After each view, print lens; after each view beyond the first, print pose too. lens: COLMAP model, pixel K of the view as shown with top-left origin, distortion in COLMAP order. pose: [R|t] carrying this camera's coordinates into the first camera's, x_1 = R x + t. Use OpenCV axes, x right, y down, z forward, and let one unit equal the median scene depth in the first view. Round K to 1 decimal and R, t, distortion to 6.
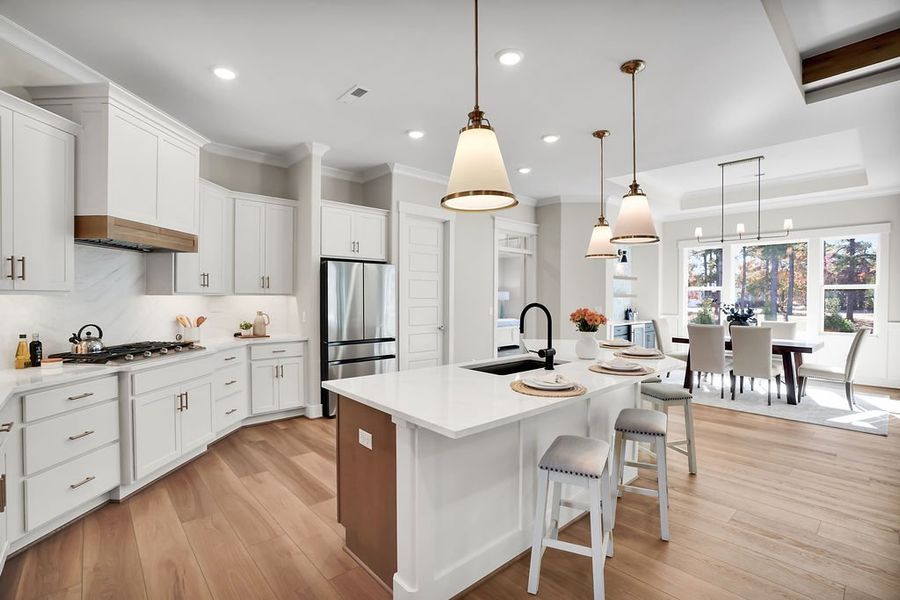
lens RADIAL K [[420.1, 0, 451.8], [0, 420.1, 296.1], [0, 0, 1]] dist [-0.041605, 0.004843]
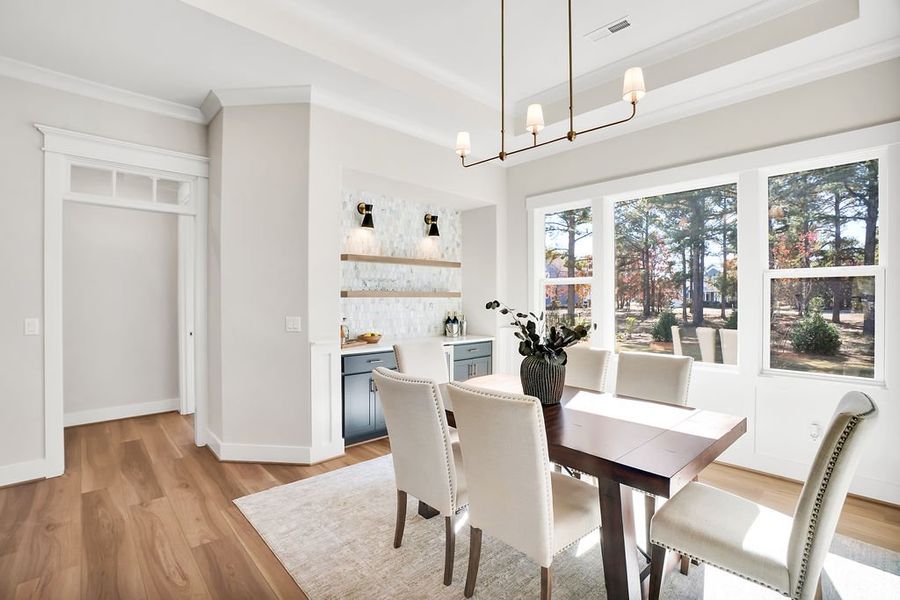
lens RADIAL K [[420.1, 0, 451.5], [0, 420.1, 293.5], [0, 0, 1]] dist [-0.041605, 0.004843]
pose [[0.999846, -0.003900, 0.017082, 0.800348], [0.004036, 0.999960, -0.007962, 0.004275], [-0.017050, 0.008029, 0.999822, 0.789400]]
